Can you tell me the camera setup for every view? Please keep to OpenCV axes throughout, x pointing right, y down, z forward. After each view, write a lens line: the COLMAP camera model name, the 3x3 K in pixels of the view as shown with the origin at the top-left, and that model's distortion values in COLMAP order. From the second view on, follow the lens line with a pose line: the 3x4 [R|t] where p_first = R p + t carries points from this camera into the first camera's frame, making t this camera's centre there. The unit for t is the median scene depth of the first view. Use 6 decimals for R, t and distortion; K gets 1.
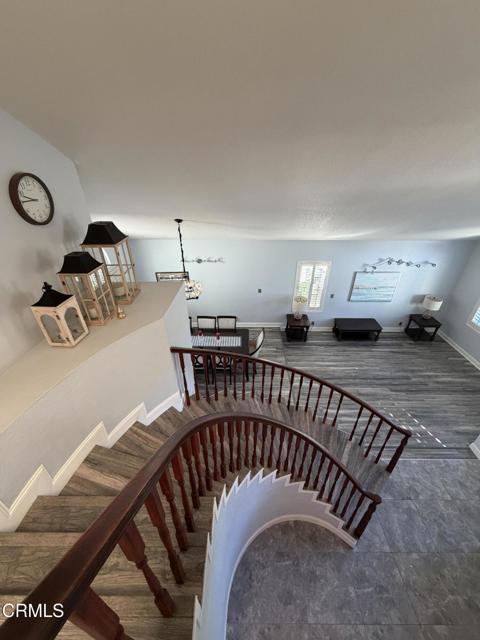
lens RADIAL K [[255.7, 0, 242.0], [0, 255.7, 317.1], [0, 0, 1]] dist [0.003253, 0.000241]
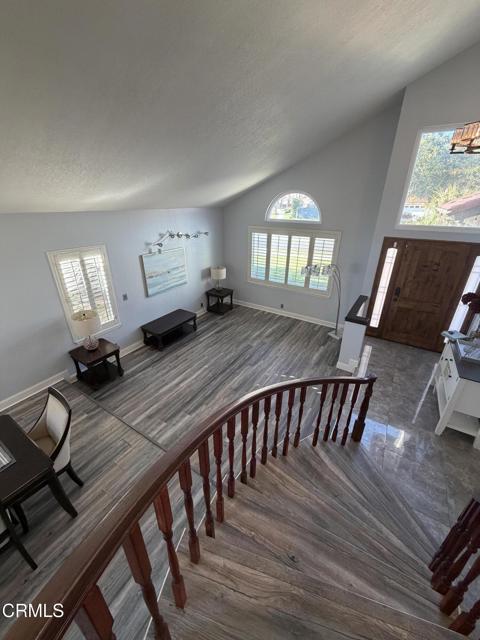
lens RADIAL K [[255.7, 0, 240.6], [0, 255.7, 317.4], [0, 0, 1]] dist [0.003253, 0.000241]
pose [[0.527534, -0.356533, 0.771098, -0.035768], [0.430100, 0.894837, 0.119501, 0.018127], [-0.732613, 0.268609, 0.625402, 0.368969]]
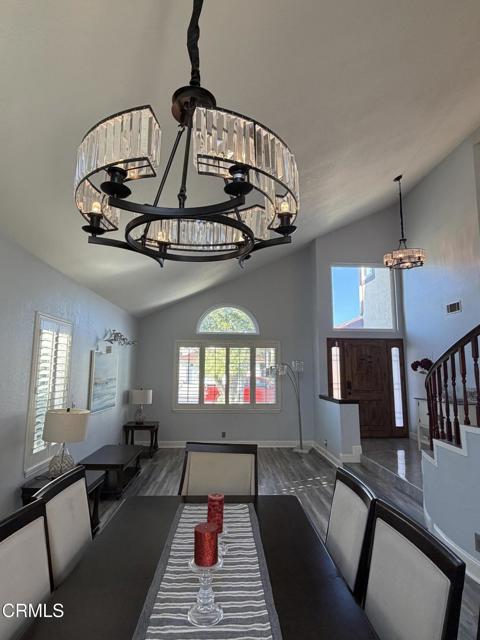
lens RADIAL K [[363.3, 0, 240.5], [0, 363.3, 317.1], [0, 0, 1]] dist [0.004482, 0.001354]
pose [[-0.056617, 0.140432, 0.988470, -0.314409], [0.506313, 0.857342, -0.092802, -0.011737], [-0.860489, 0.495221, -0.119643, 0.777975]]
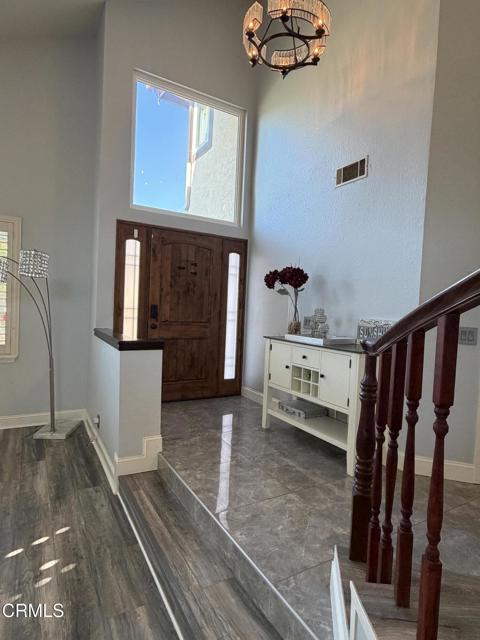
lens RADIAL K [[363.3, 0, 240.1], [0, 363.3, 319.8], [0, 0, 1]] dist [0.004482, 0.001354]
pose [[-0.503265, -0.059247, 0.862099, 0.174320], [0.400033, 0.868335, 0.293202, 0.116723], [-0.765962, 0.492426, -0.413302, 0.616706]]
